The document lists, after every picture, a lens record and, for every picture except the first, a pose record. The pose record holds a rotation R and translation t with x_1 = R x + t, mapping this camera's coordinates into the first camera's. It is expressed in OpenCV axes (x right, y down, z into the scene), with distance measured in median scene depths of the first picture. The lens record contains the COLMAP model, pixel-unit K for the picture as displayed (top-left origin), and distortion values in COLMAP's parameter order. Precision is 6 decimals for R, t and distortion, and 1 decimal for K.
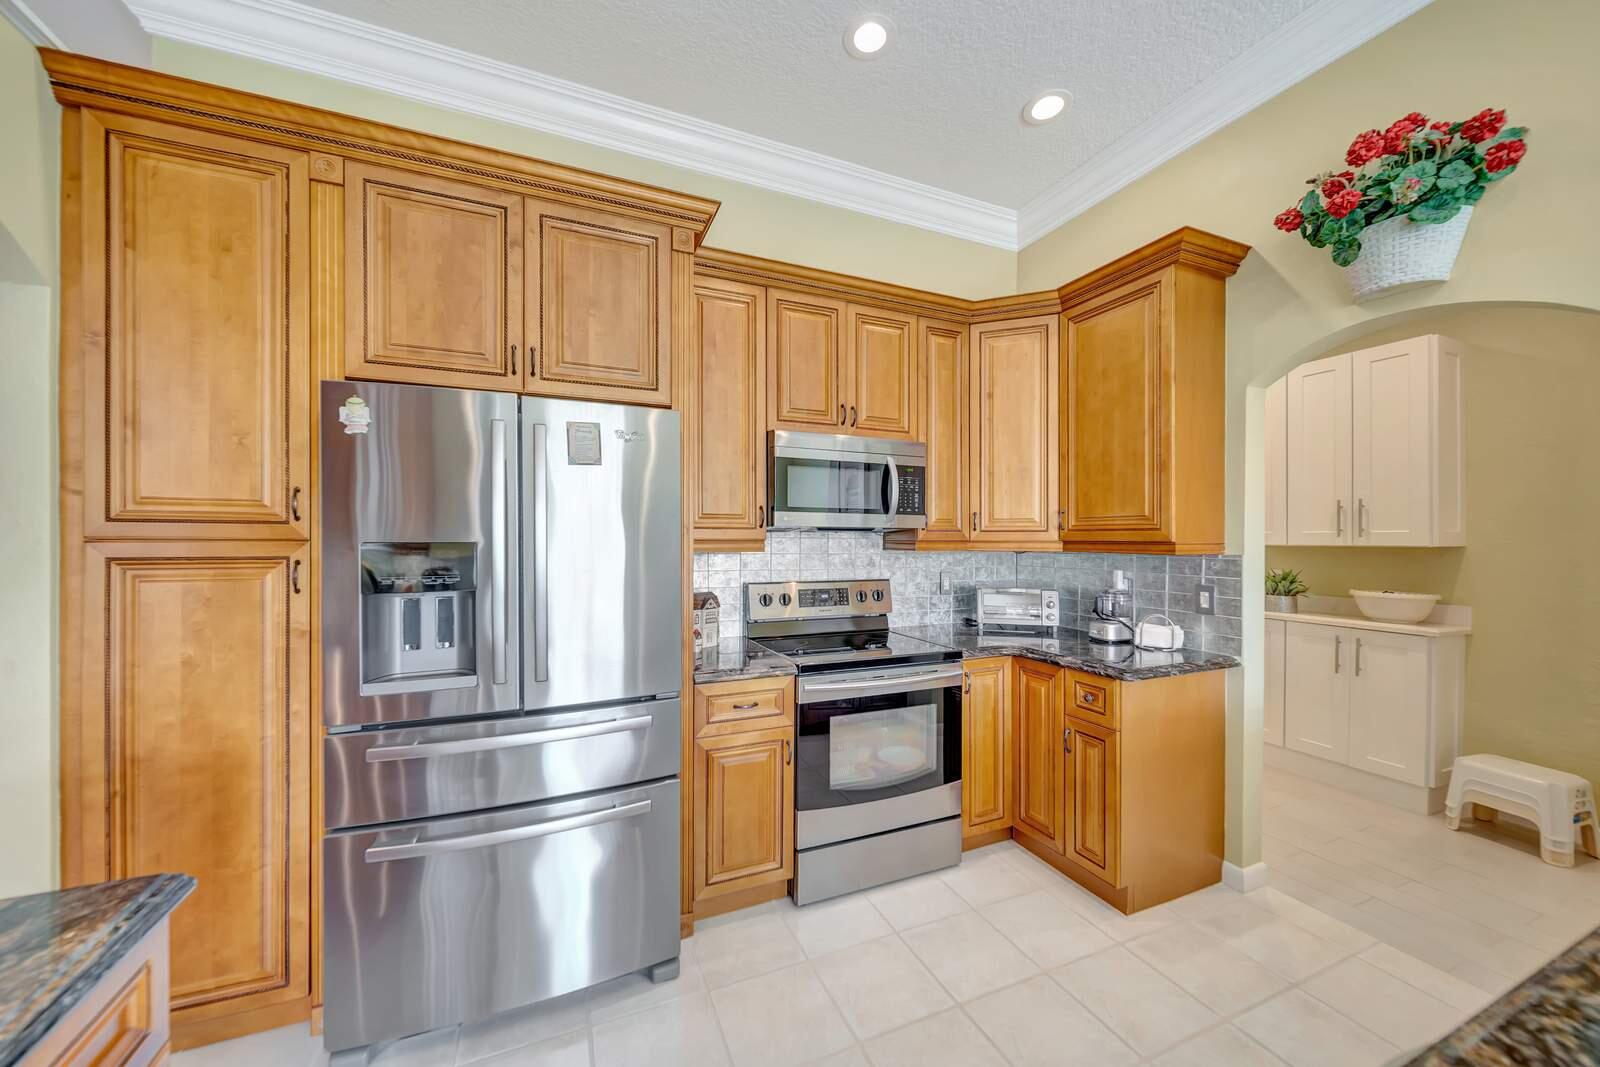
lens RADIAL K [[597.6, 0, 800.0], [0, 597.6, 533.5], [0, 0, 1]] dist [0.000812, 0.000140]
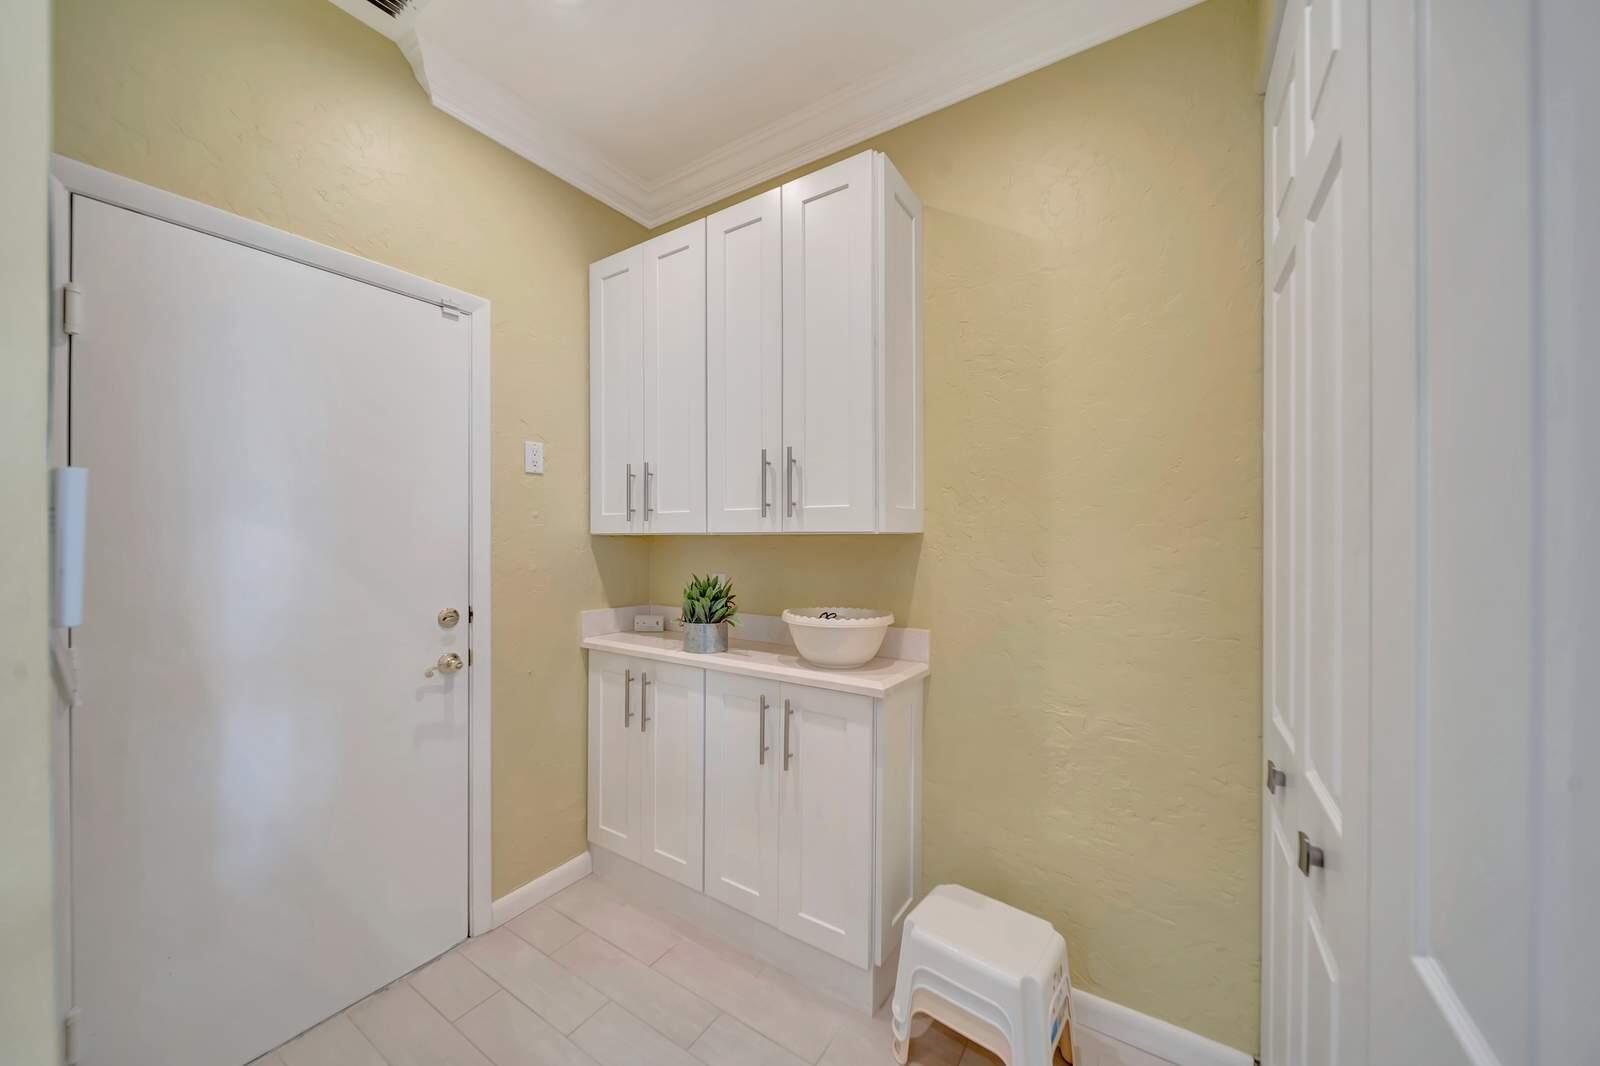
lens RADIAL K [[572.5, 0, 797.1], [0, 572.5, 537.6], [0, 0, 1]] dist [0.000304, 0.000061]
pose [[0.828255, -0.000301, 0.560351, 0.649777], [-0.003762, 0.999974, 0.006098, 0.021534], [-0.560338, -0.007159, 0.828233, 0.562728]]
